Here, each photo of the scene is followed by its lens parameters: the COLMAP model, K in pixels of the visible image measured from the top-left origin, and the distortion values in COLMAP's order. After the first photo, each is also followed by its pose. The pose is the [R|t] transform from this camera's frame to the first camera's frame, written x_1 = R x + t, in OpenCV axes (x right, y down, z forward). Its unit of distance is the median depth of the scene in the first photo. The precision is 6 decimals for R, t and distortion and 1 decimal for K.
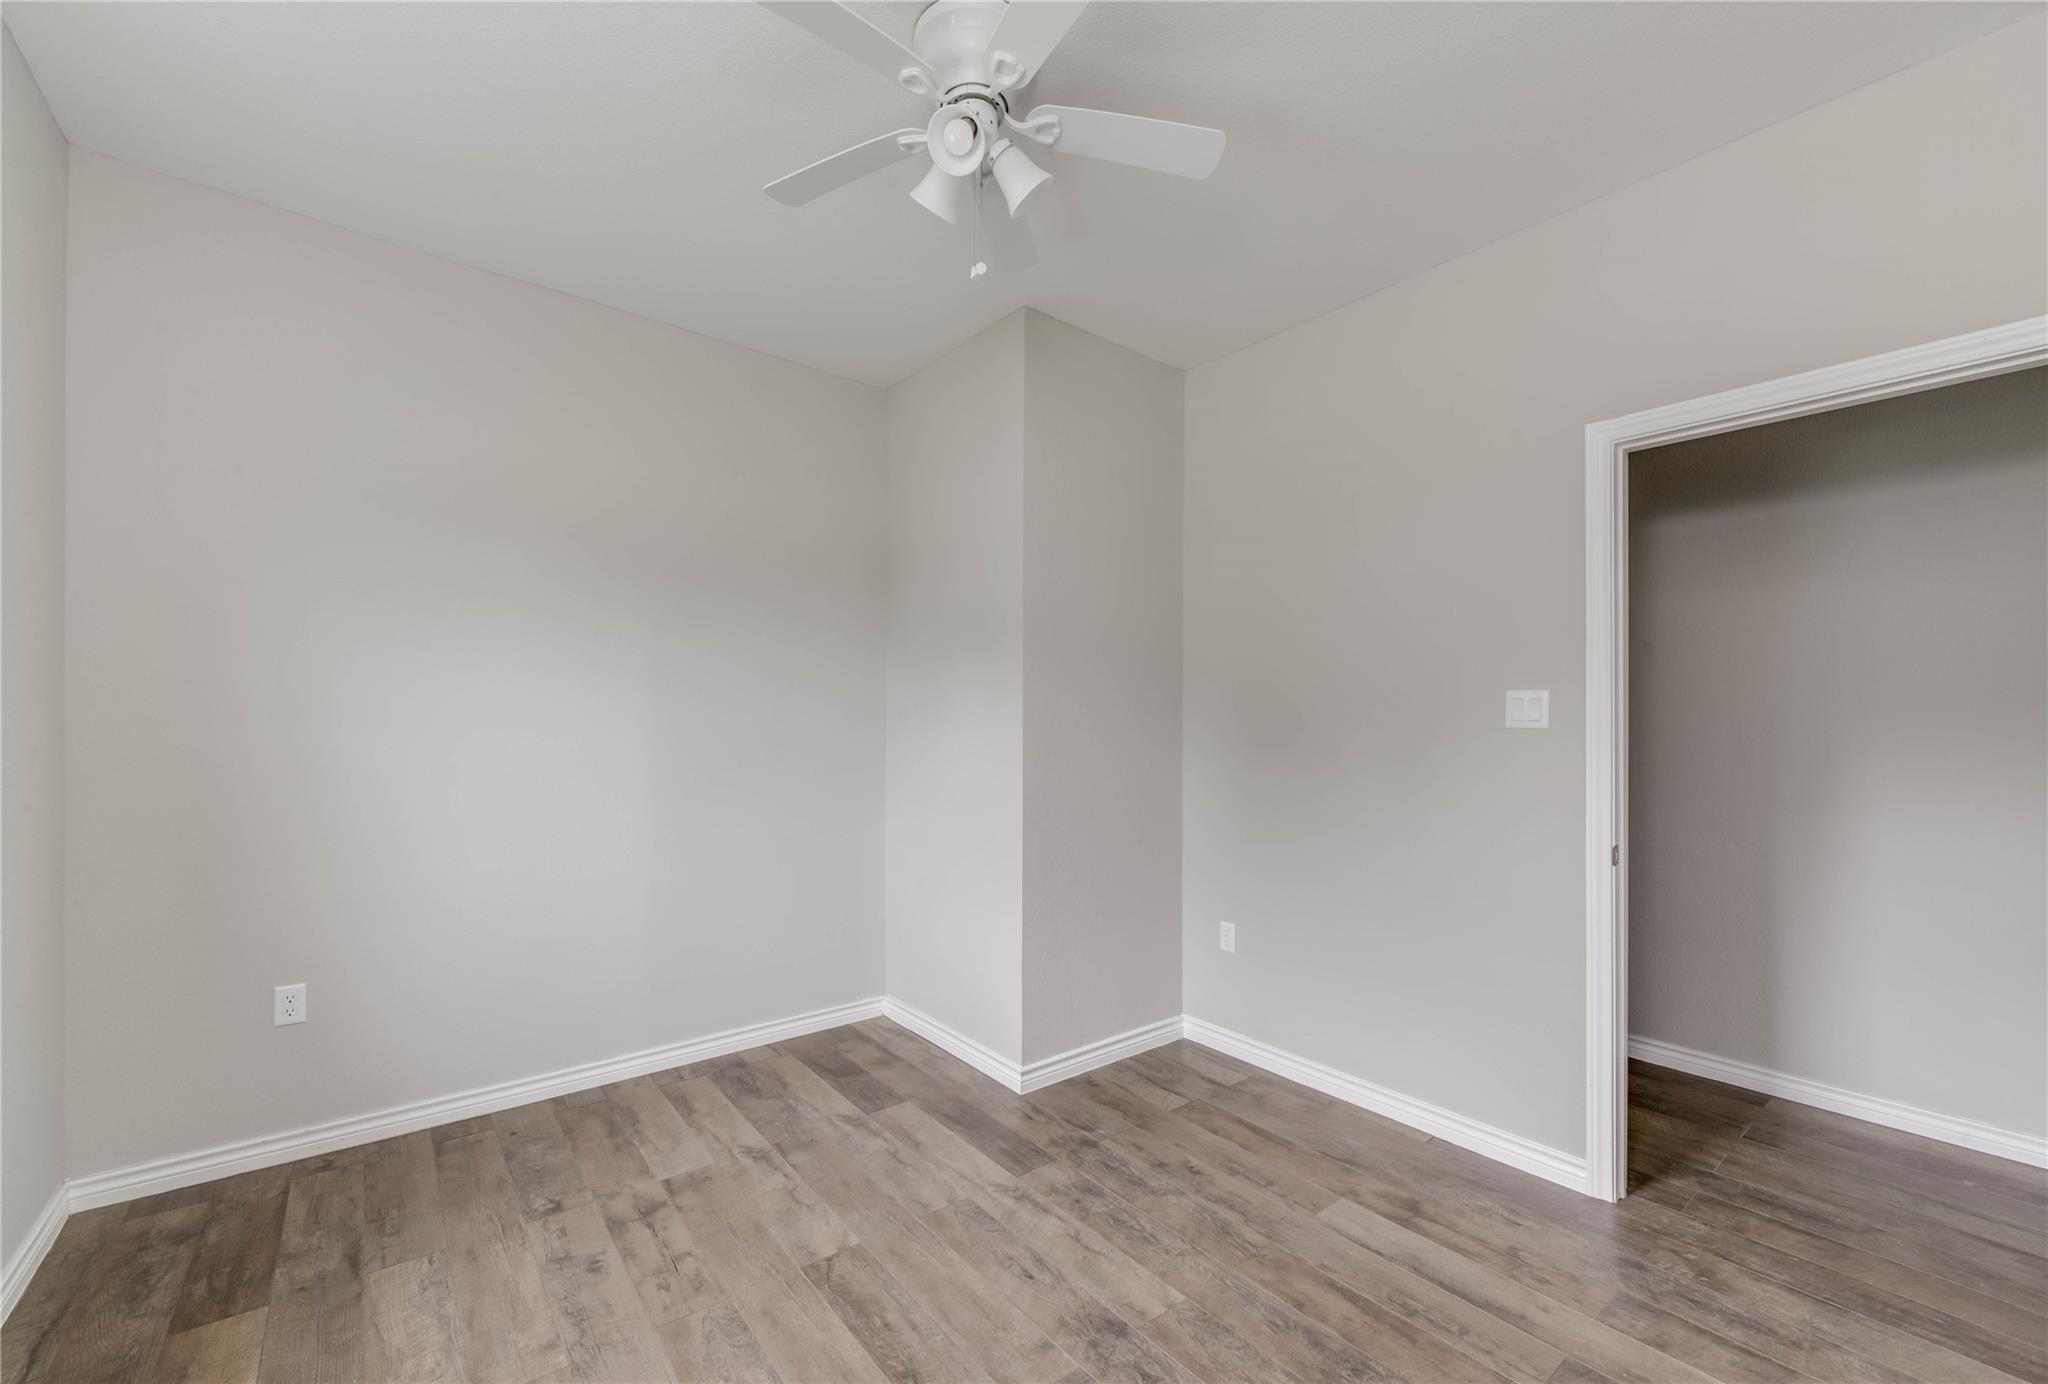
lens RADIAL K [[840.8, 0, 1026.4], [0, 840.8, 713.4], [0, 0, 1]] dist [0.003389, -0.003429]
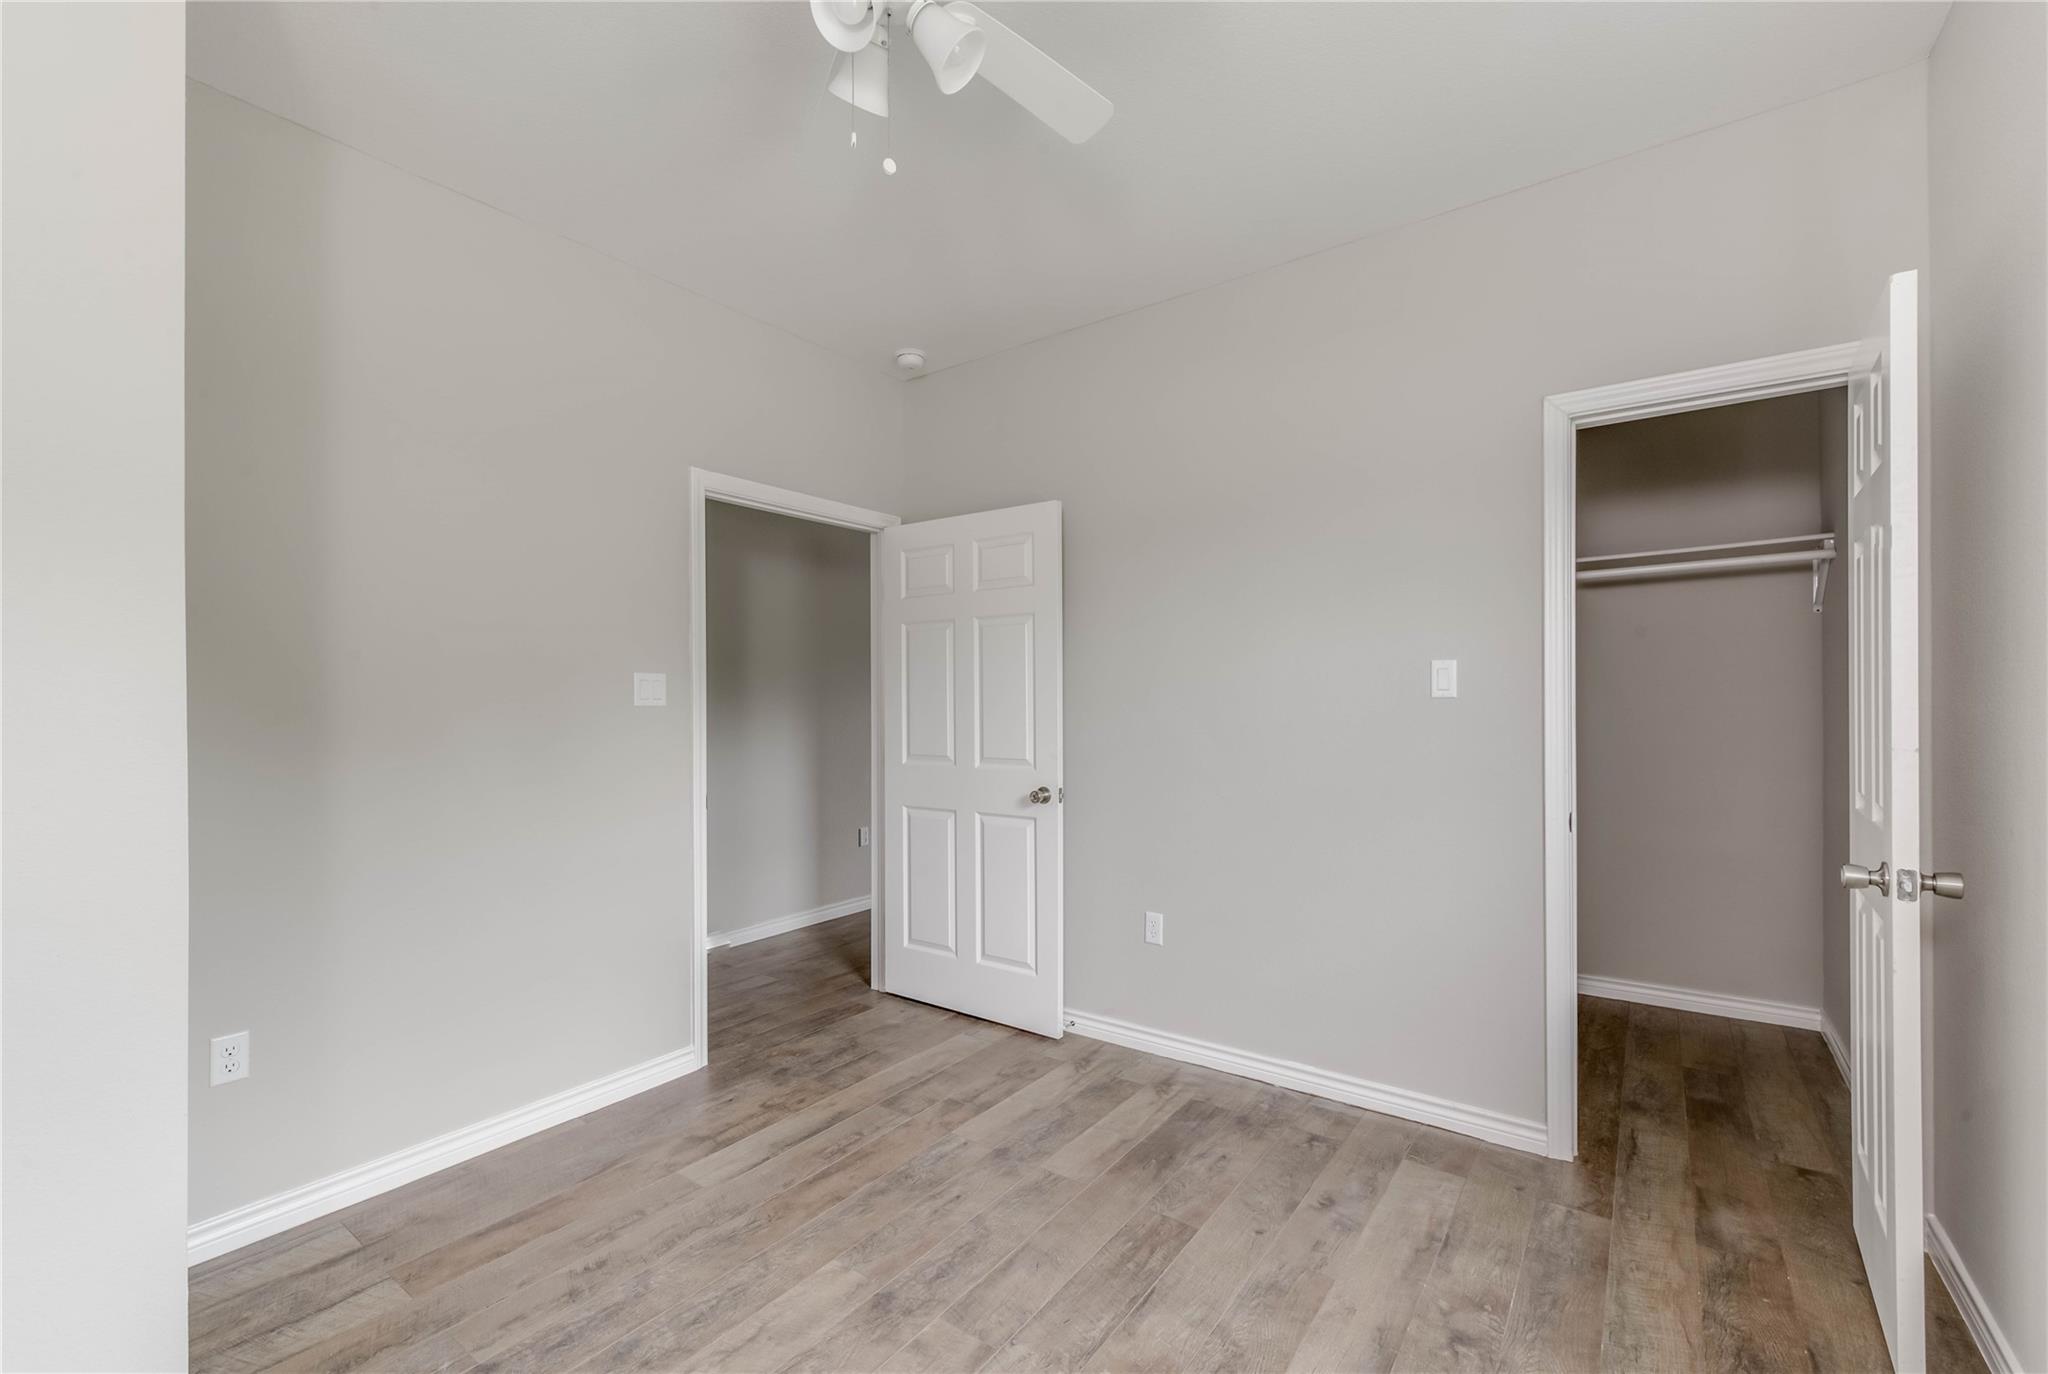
lens RADIAL K [[859.5, 0, 1033.8], [0, 859.5, 667.0], [0, 0, 1]] dist [0.000885, -0.000239]
pose [[-0.274884, 0.034050, 0.960874, -0.771512], [-0.002247, 0.999347, -0.036056, 0.006475], [-0.961475, -0.012070, -0.274628, 0.898864]]
